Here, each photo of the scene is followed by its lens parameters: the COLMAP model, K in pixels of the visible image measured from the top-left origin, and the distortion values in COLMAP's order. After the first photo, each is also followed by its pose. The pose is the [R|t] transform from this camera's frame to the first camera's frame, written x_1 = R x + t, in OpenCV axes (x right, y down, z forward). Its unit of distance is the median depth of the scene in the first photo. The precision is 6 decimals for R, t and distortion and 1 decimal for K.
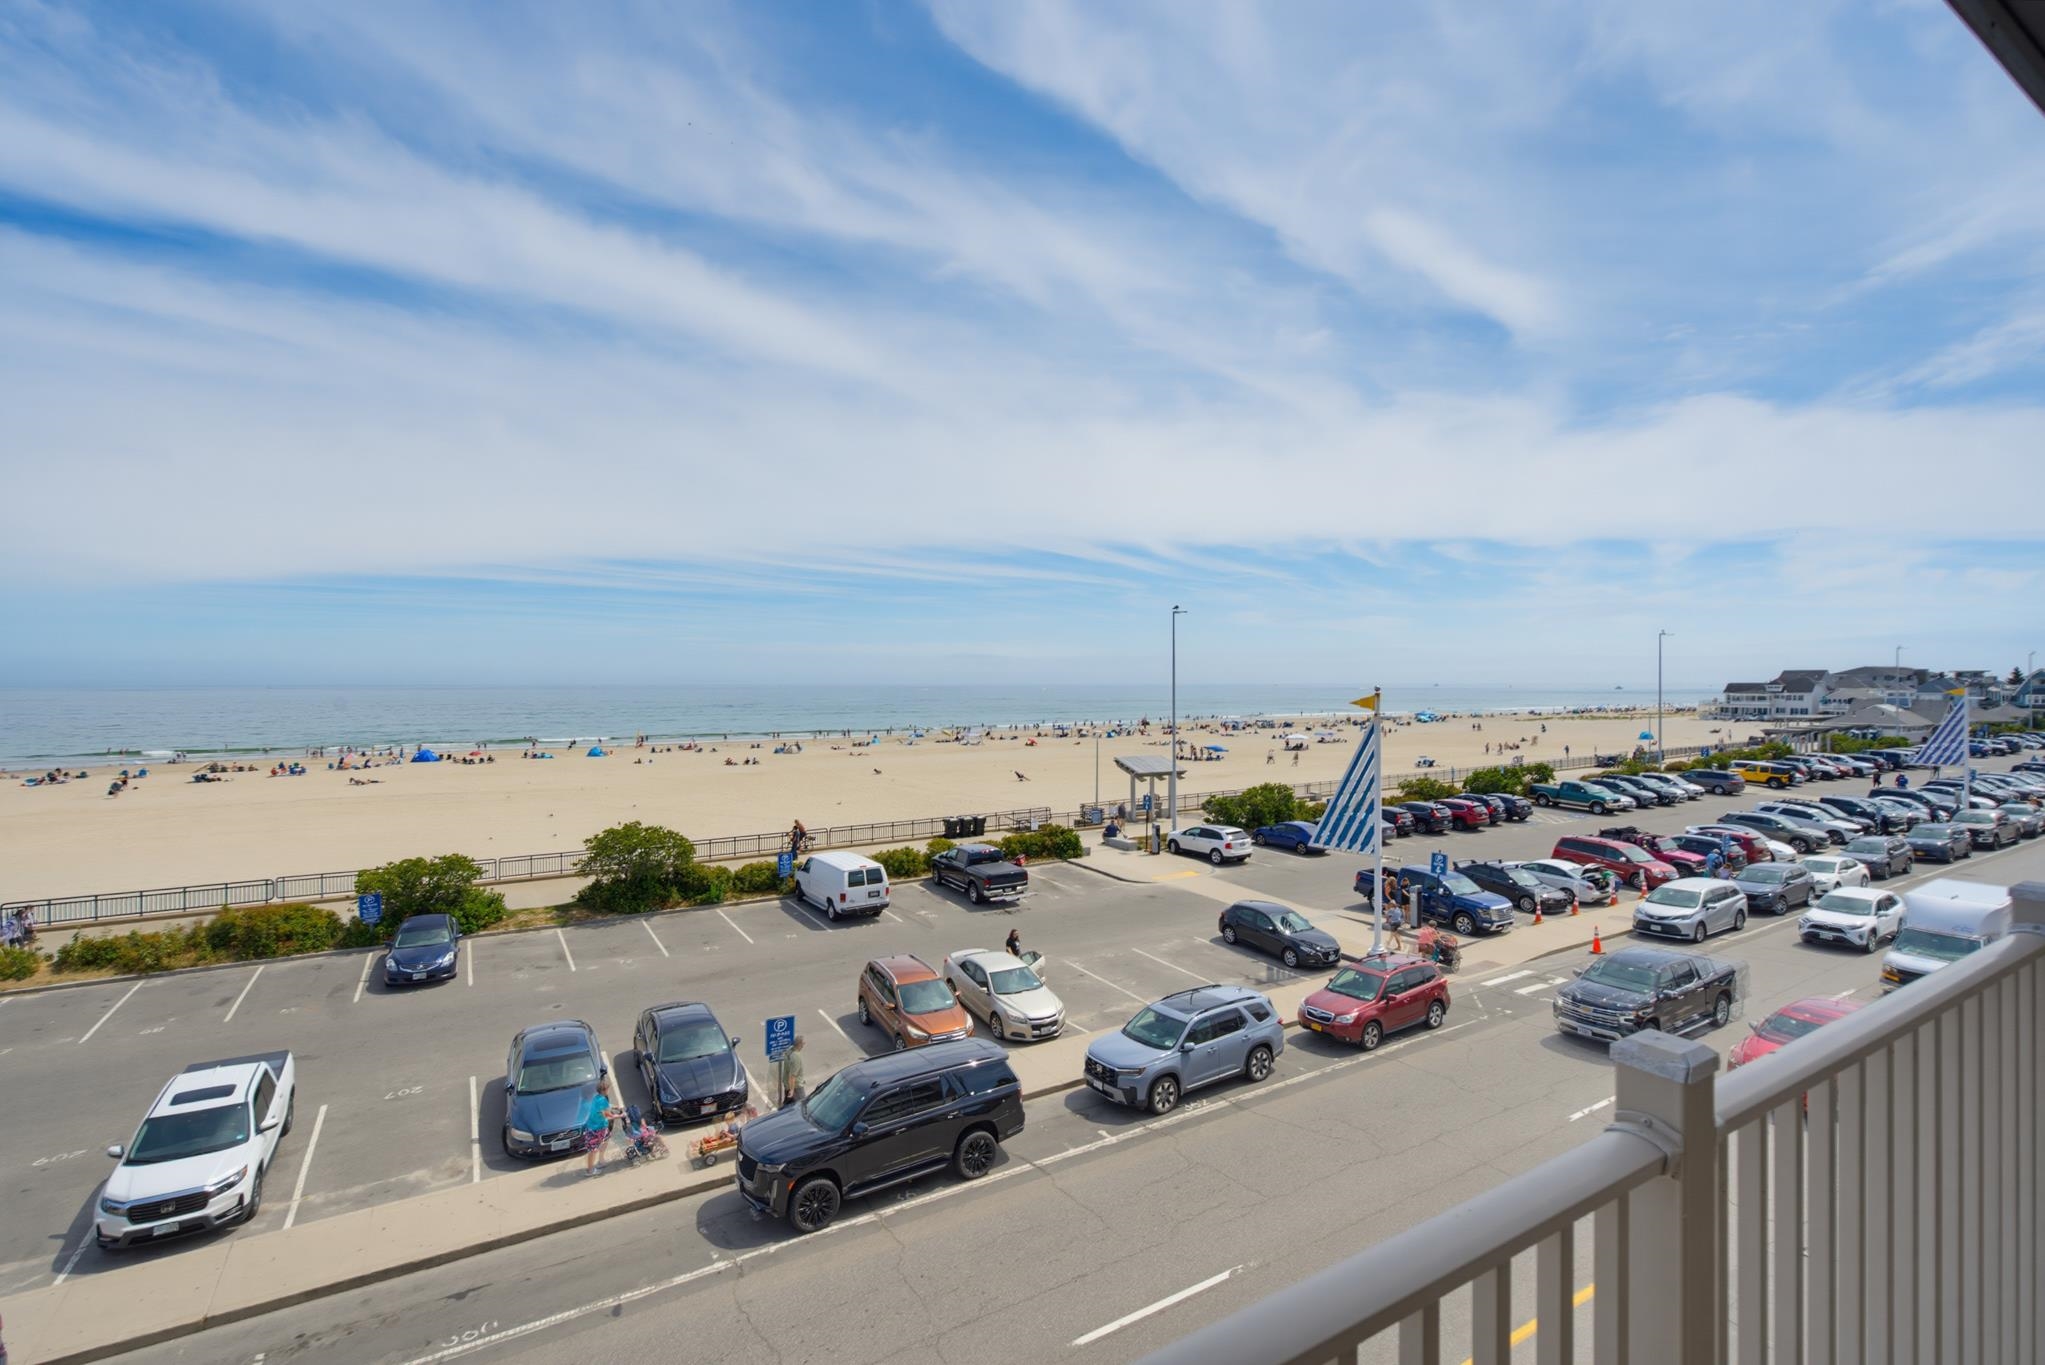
lens RADIAL K [[921.8, 0, 1022.5], [0, 921.8, 682.5], [0, 0, 1]] dist [0.000234, -0.000164]
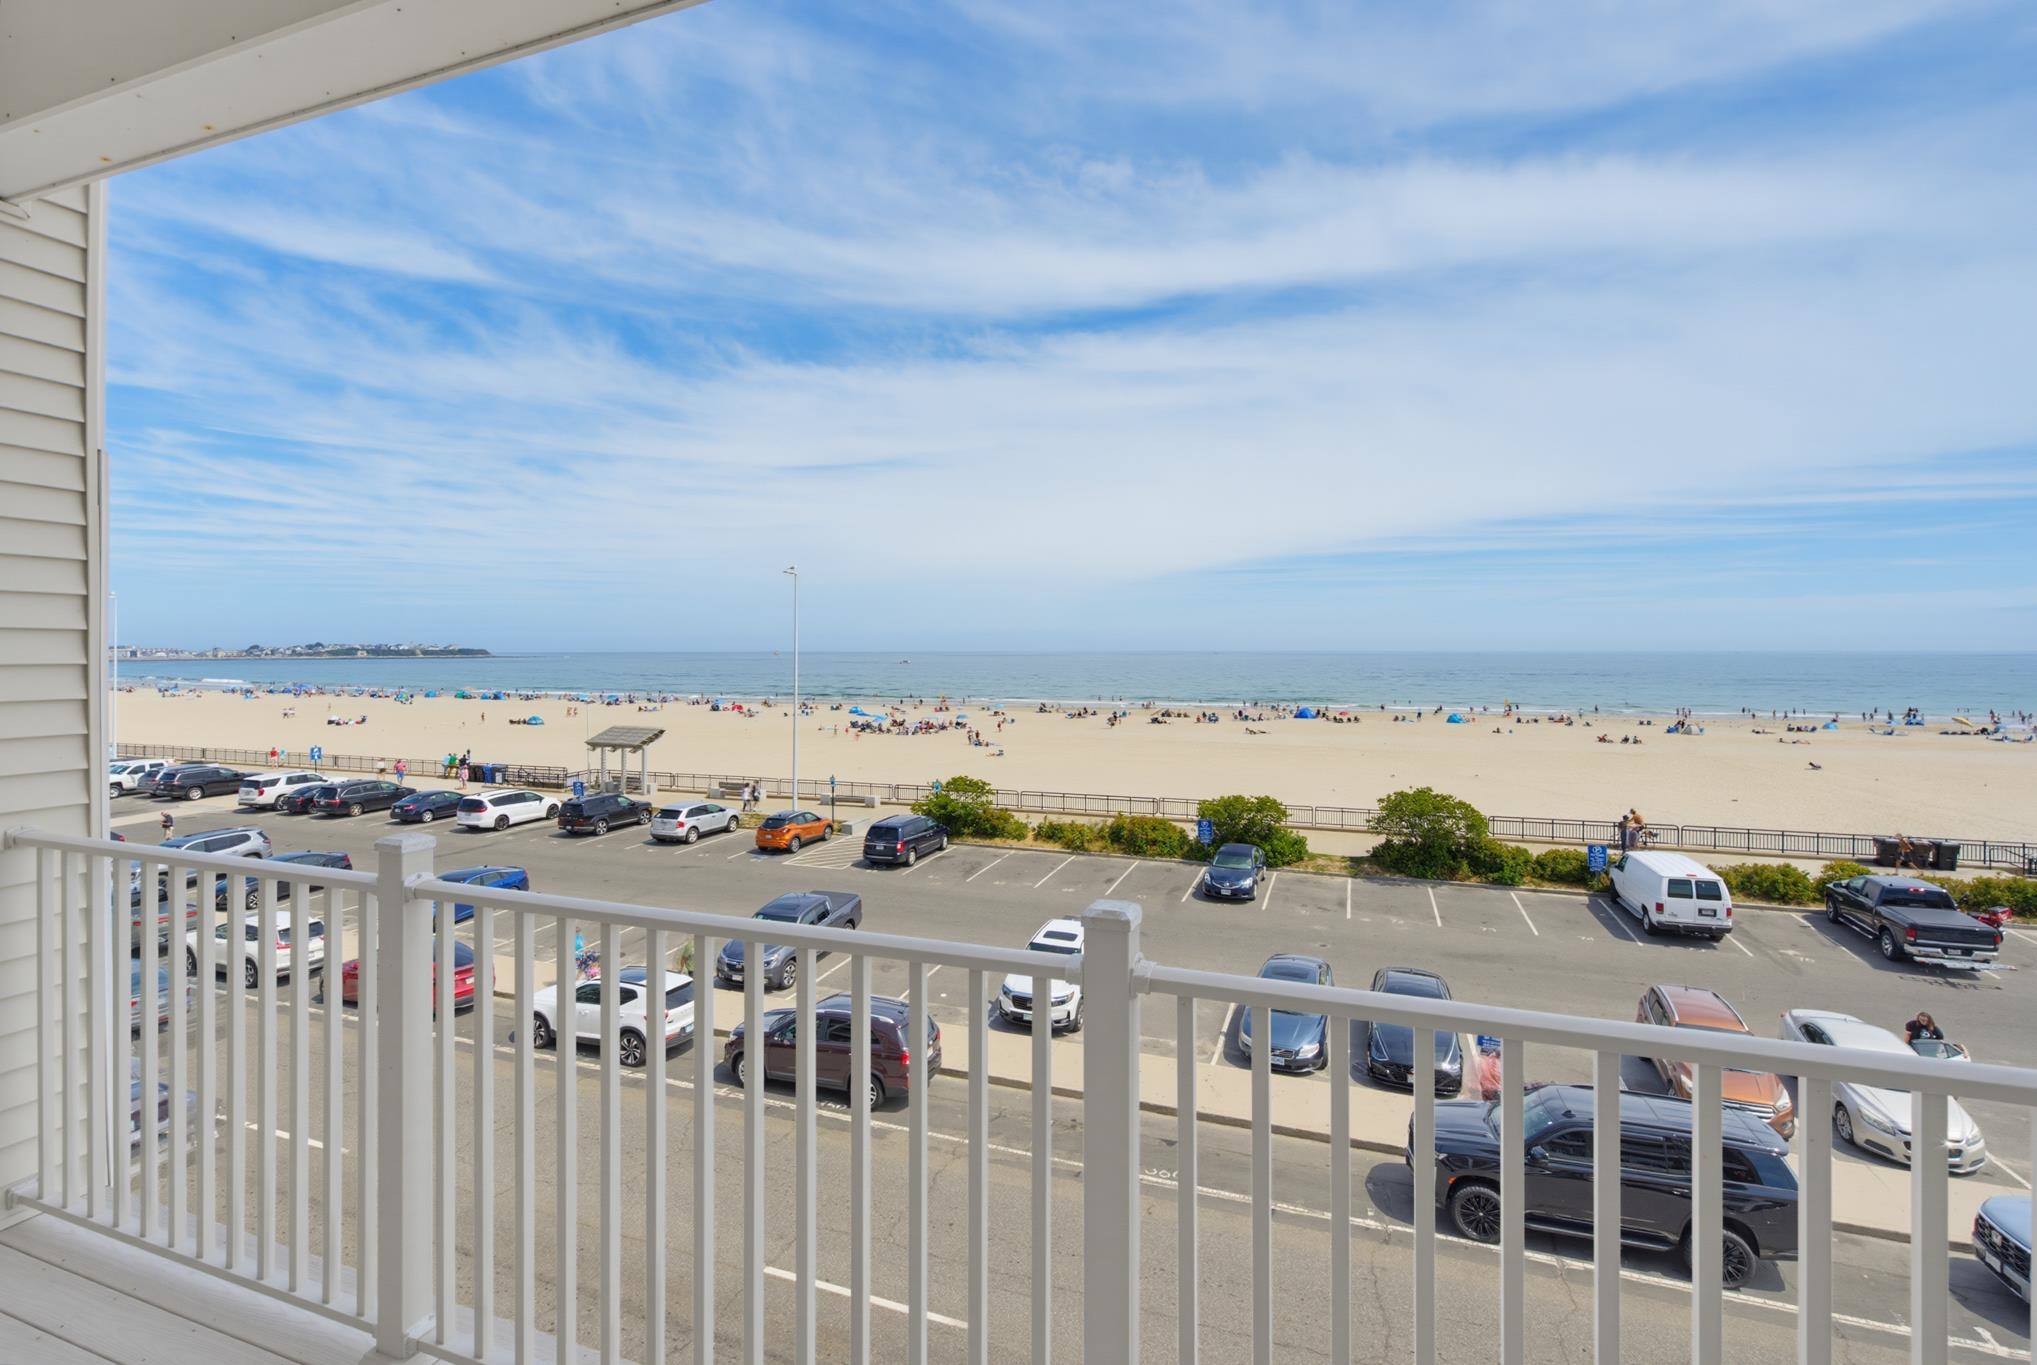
lens RADIAL K [[927.7, 0, 1015.2], [0, 927.7, 661.9], [0, 0, 1]] dist [-0.000079, -0.001410]
pose [[0.616698, 0.011803, -0.787111, 0.100640], [-0.000660, 0.999895, 0.014476, 0.000225], [0.787199, -0.008407, 0.616641, 0.030479]]
